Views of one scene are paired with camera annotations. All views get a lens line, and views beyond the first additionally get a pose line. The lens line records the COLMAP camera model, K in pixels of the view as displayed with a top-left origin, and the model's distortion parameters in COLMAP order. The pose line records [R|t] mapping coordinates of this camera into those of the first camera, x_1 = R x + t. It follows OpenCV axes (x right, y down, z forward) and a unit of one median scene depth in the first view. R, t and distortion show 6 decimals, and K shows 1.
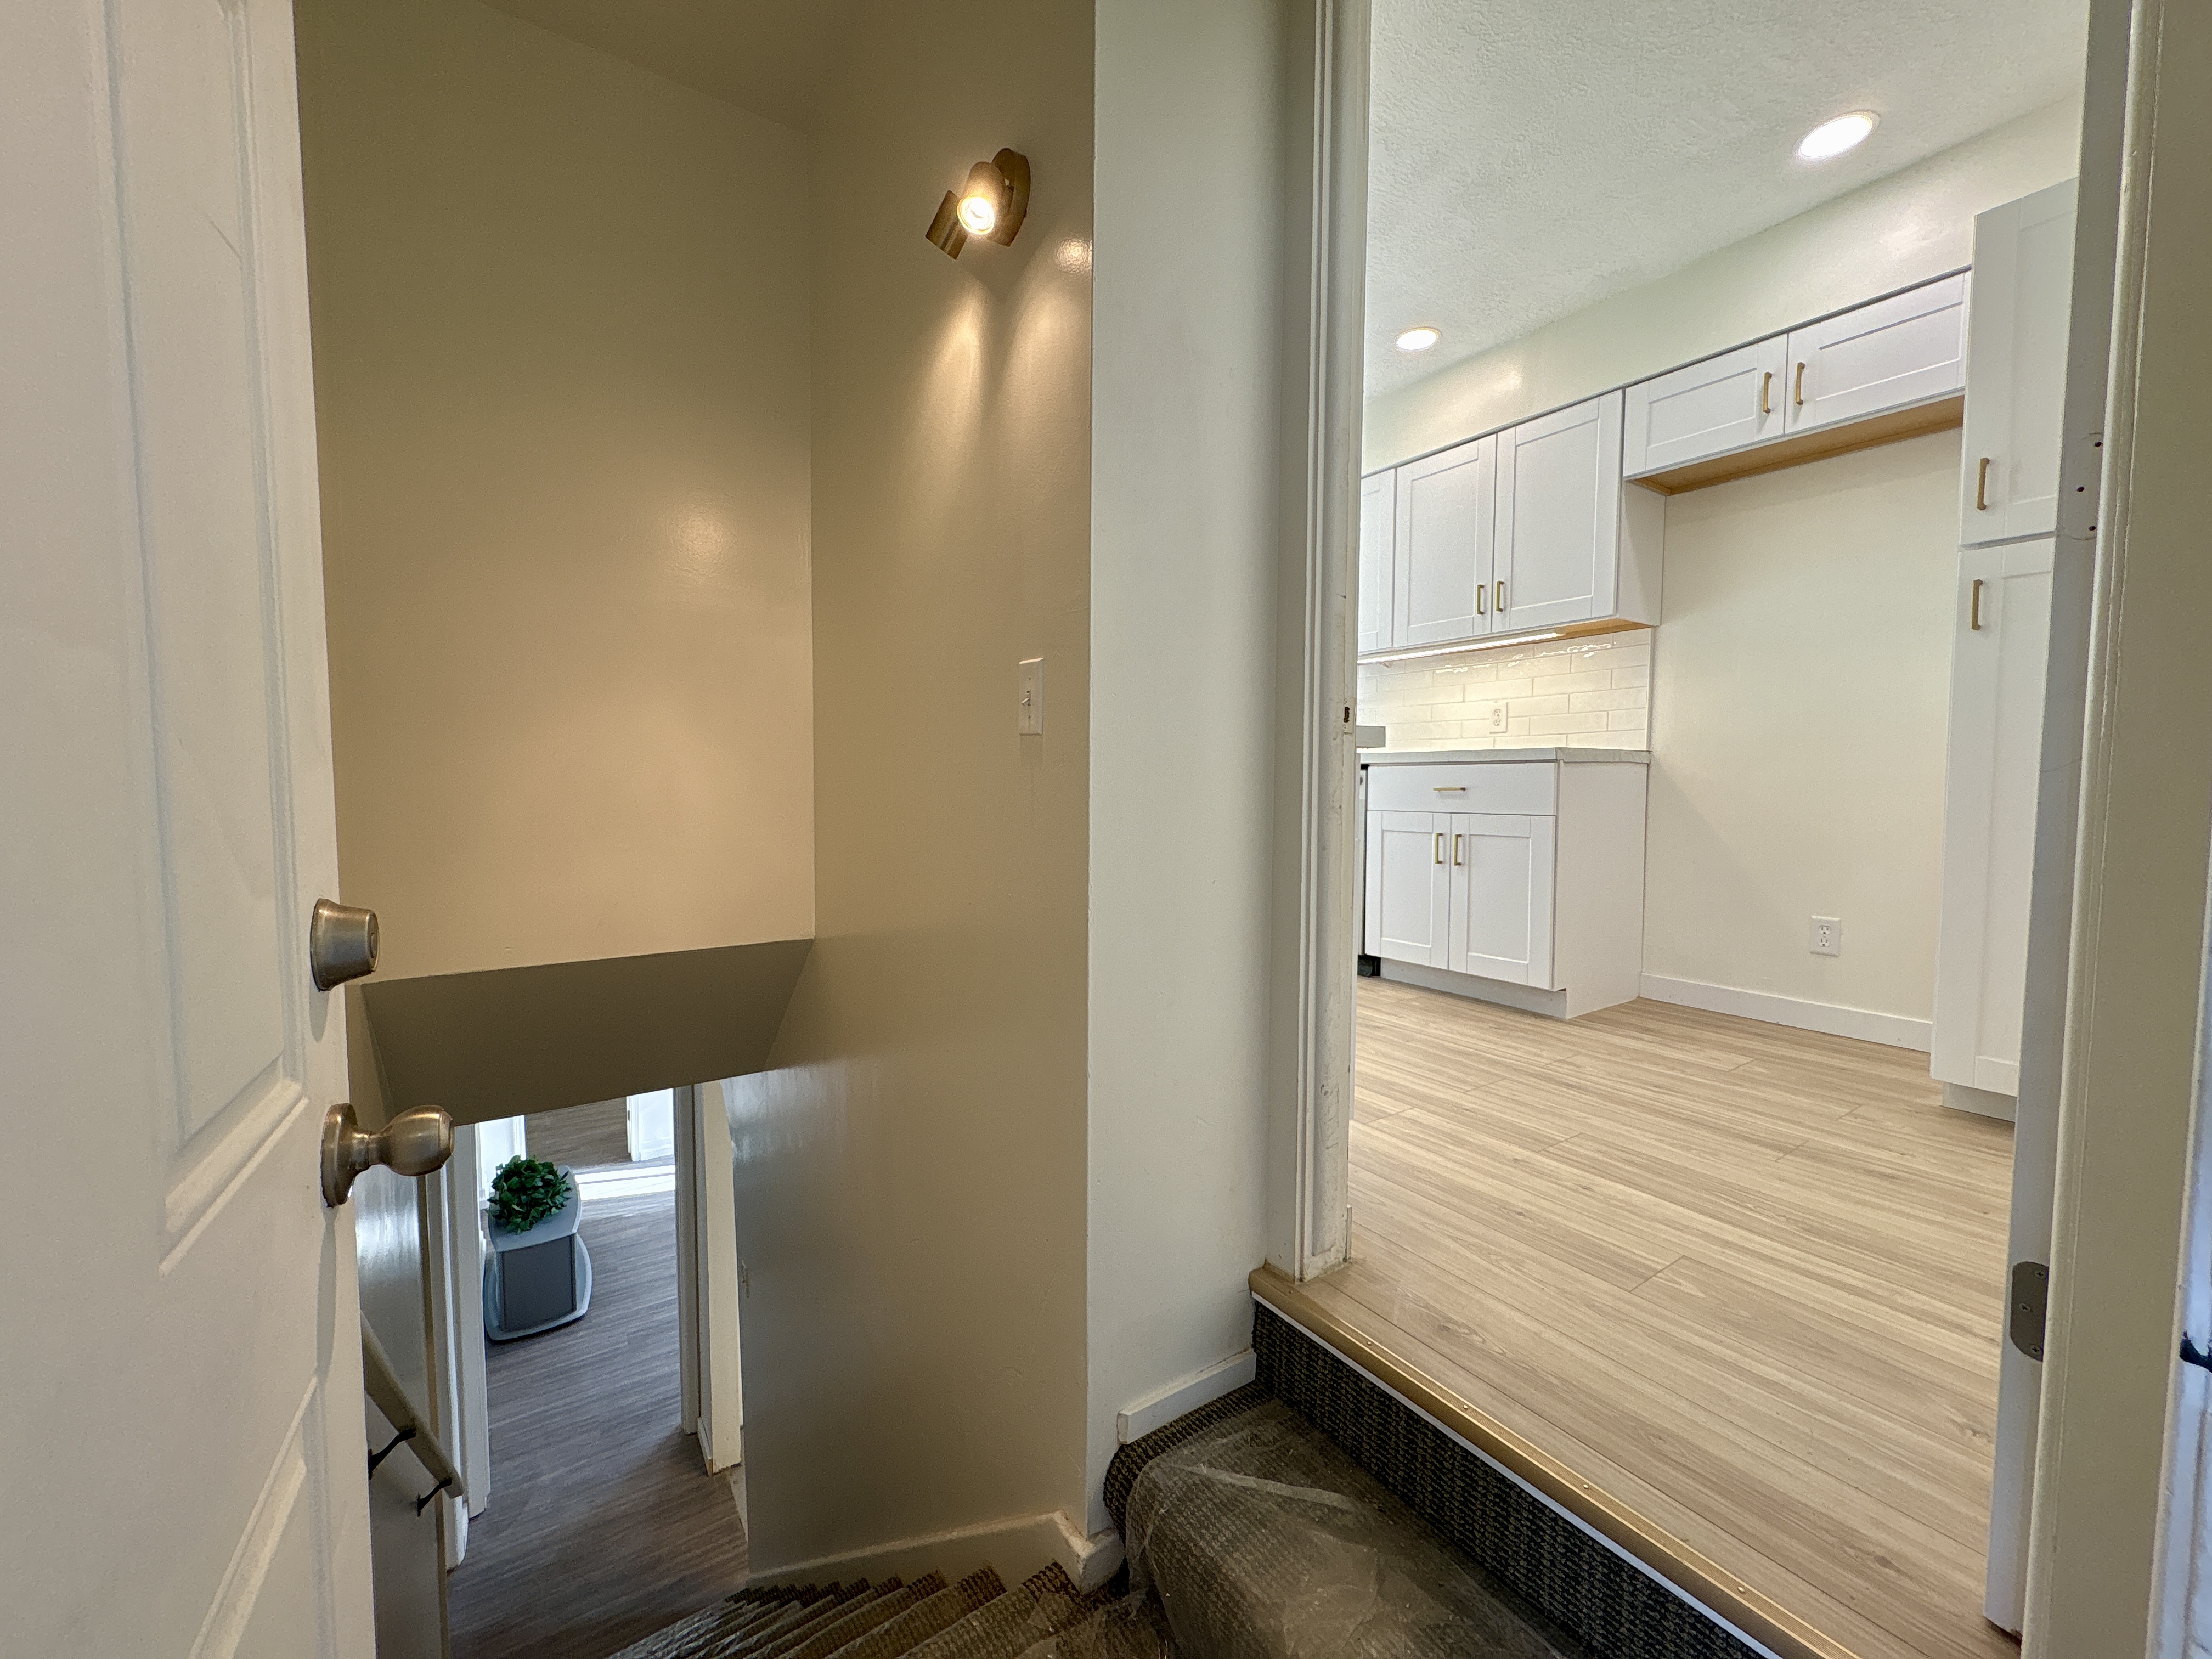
lens RADIAL K [[878.9, 0, 1104.1], [0, 878.9, 829.4], [0, 0, 1]] dist [0.000470, 0.000044]
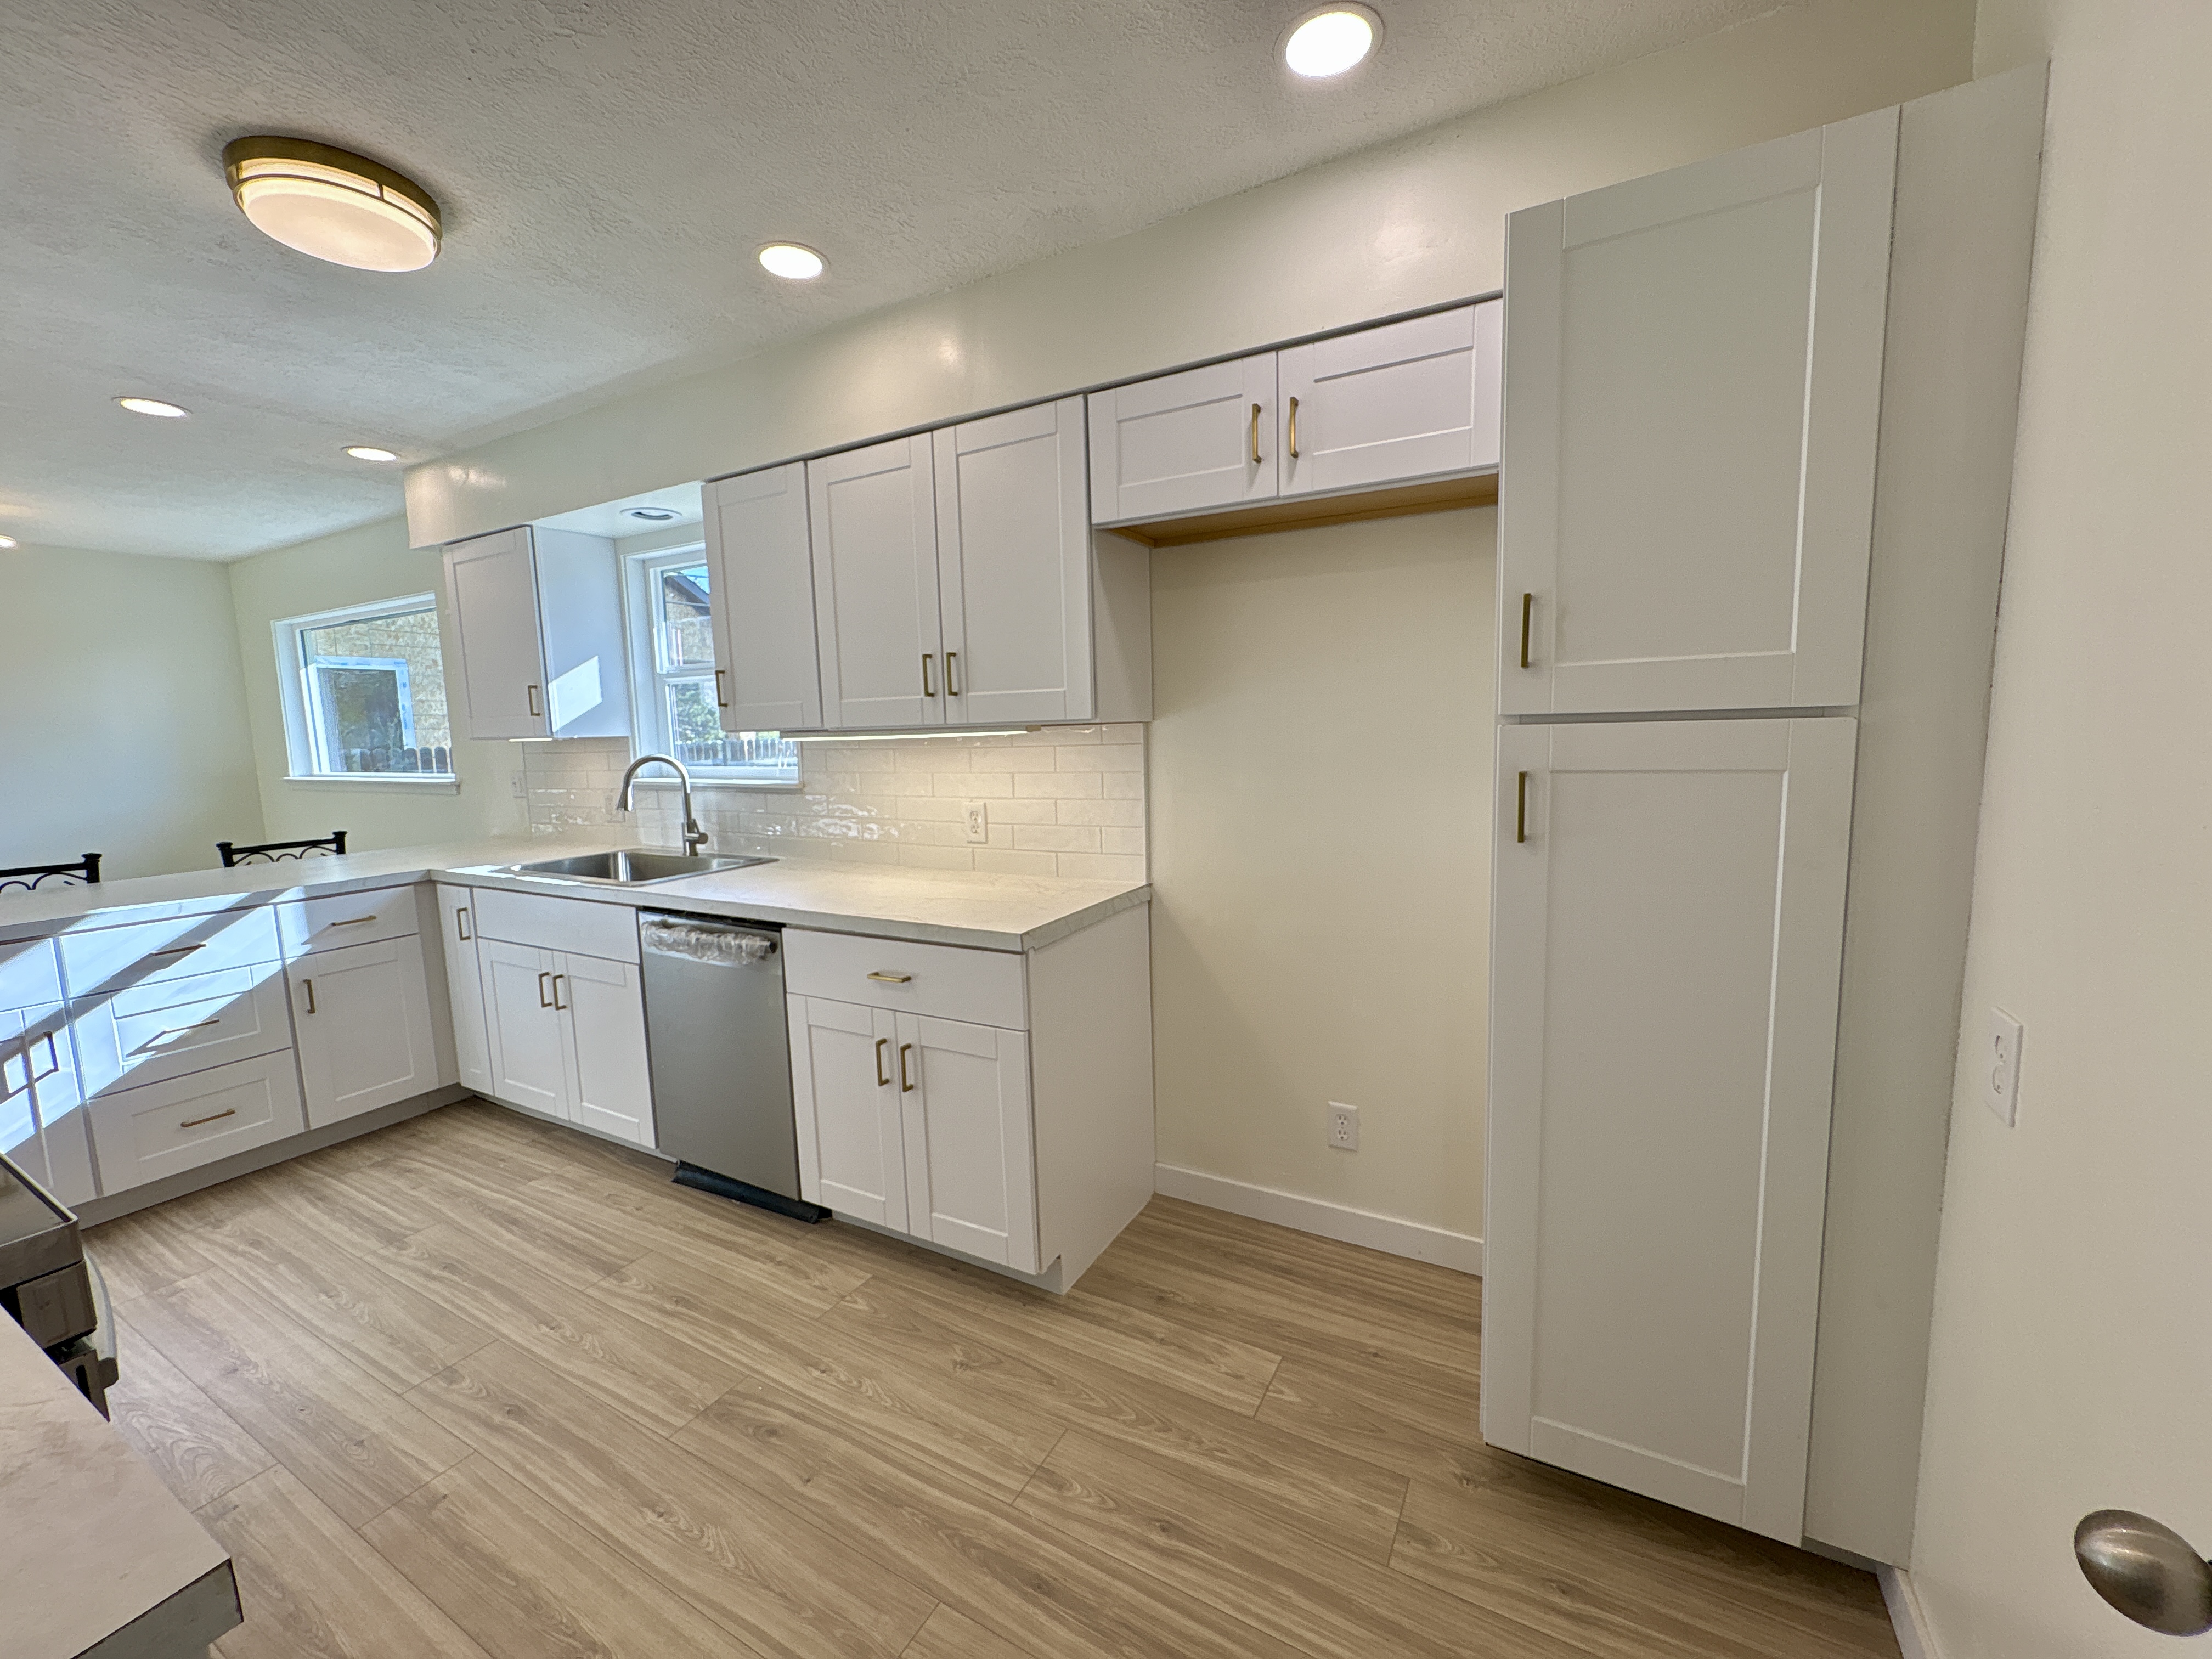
lens RADIAL K [[883.2, 0, 1104.0], [0, 883.2, 827.3], [0, 0, 1]] dist [0.001158, 0.000056]
pose [[0.893569, -0.077681, 0.442154, 0.279320], [0.055033, 0.996441, 0.063845, -0.211912], [-0.445540, -0.032717, 0.894664, 0.373077]]
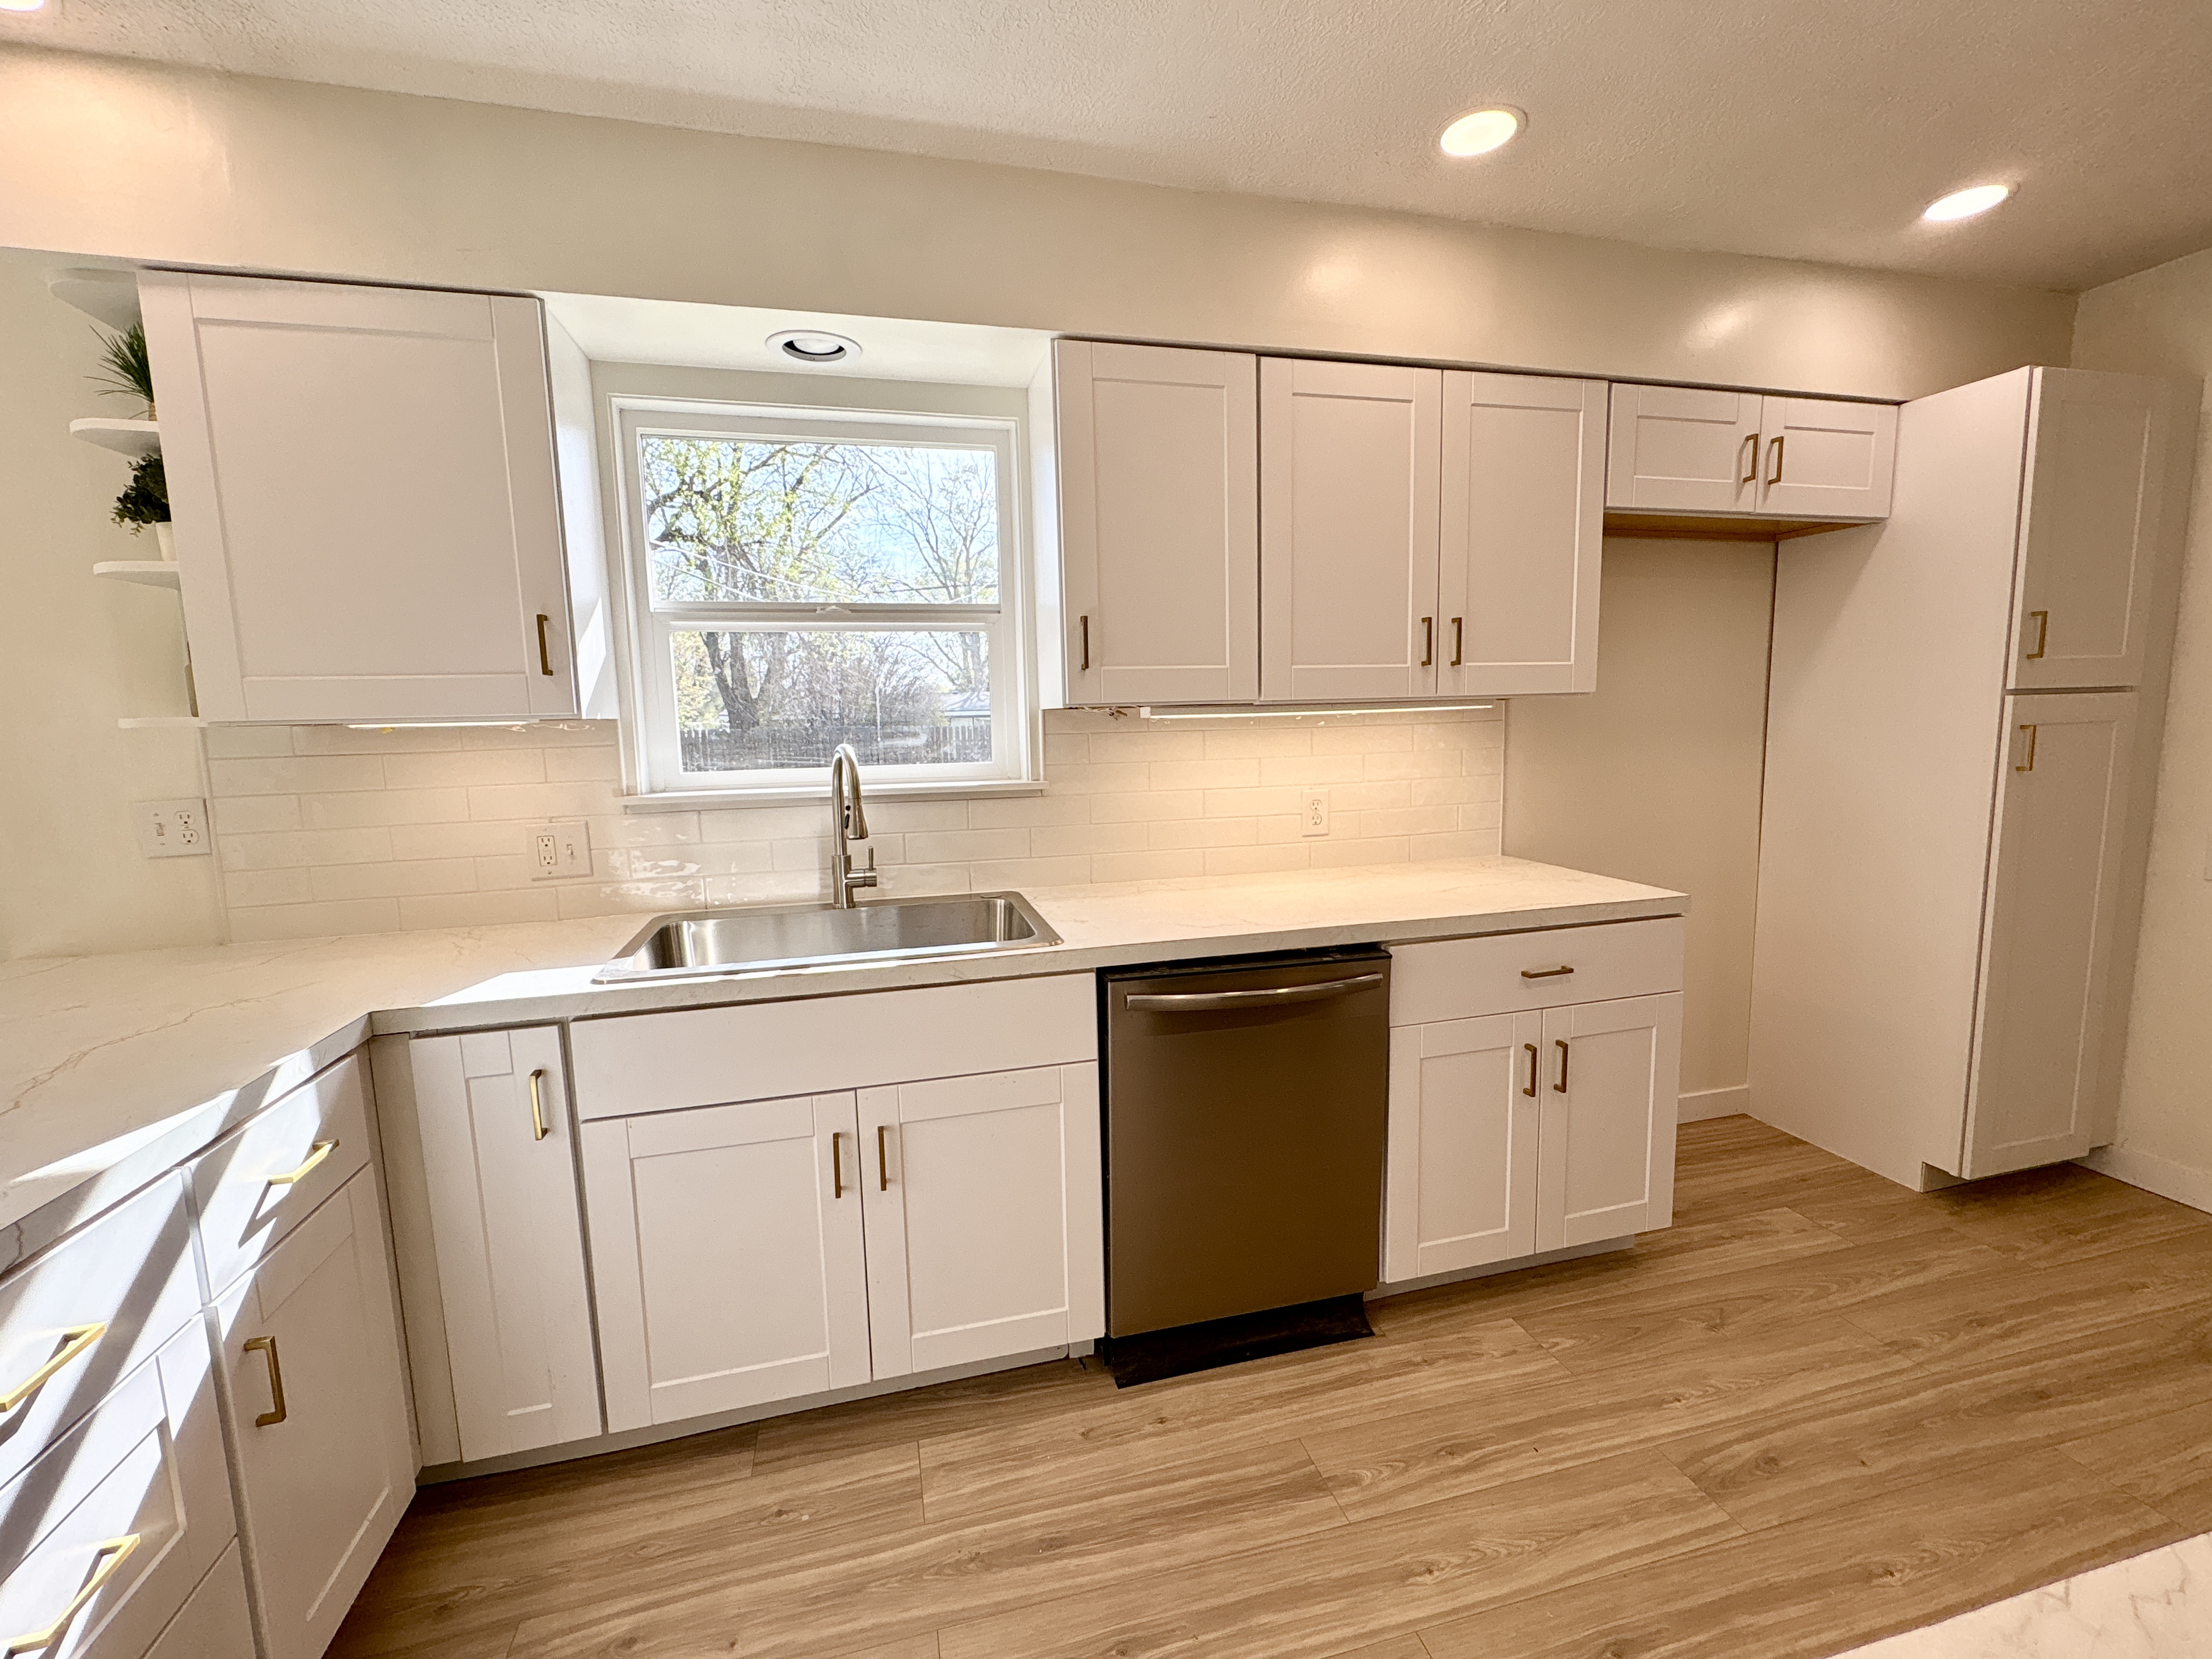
lens RADIAL K [[931.9, 0, 1106.0], [0, 931.9, 829.5], [0, 0, 1]] dist [0.000682, -0.000208]
pose [[0.339583, -0.124680, 0.932276, -0.318641], [0.080745, 0.991381, 0.103173, -0.255749], [-0.937104, 0.040241, 0.346723, 1.170043]]
